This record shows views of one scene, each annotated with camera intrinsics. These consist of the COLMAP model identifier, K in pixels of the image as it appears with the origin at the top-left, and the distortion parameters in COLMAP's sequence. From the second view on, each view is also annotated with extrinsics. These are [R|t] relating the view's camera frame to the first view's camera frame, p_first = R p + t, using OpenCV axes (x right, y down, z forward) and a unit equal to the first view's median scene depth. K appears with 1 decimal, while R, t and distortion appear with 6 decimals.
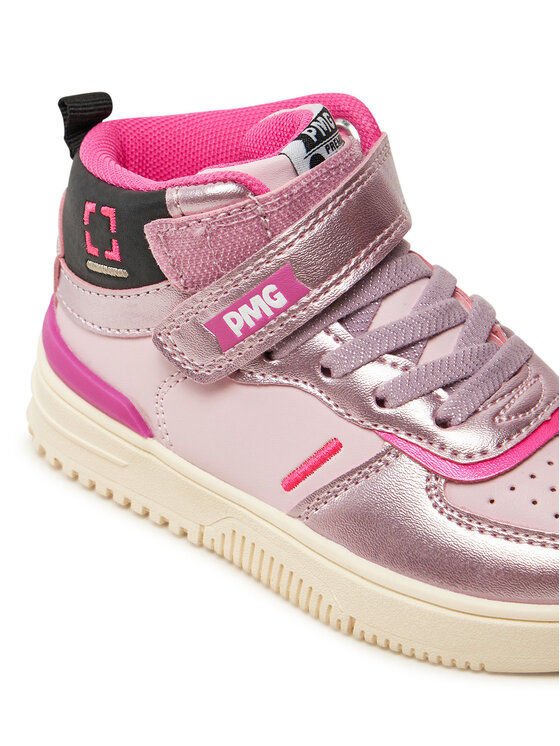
lens RADIAL K [[2024.2, 0, 279.4], [0, 2024.2, 373.0], [0, 0, 1]] dist [0.081836, 0.000000]
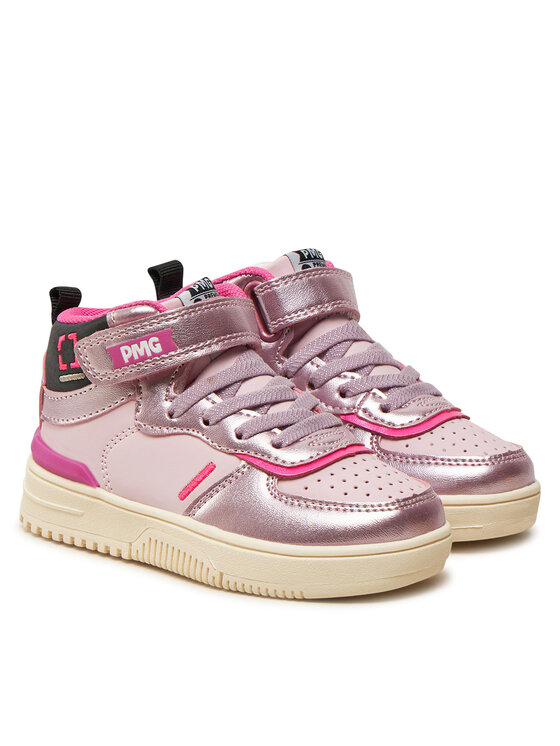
lens RADIAL K [[2120.0, 0, 280.5], [0, 2120.0, 373.3], [0, 0, 1]] dist [0.106165, 0.000000]
pose [[0.999836, -0.011314, -0.014160, 0.106086], [0.006772, 0.957859, -0.287160, 0.443715], [0.016813, 0.287017, 0.957778, -0.610856]]
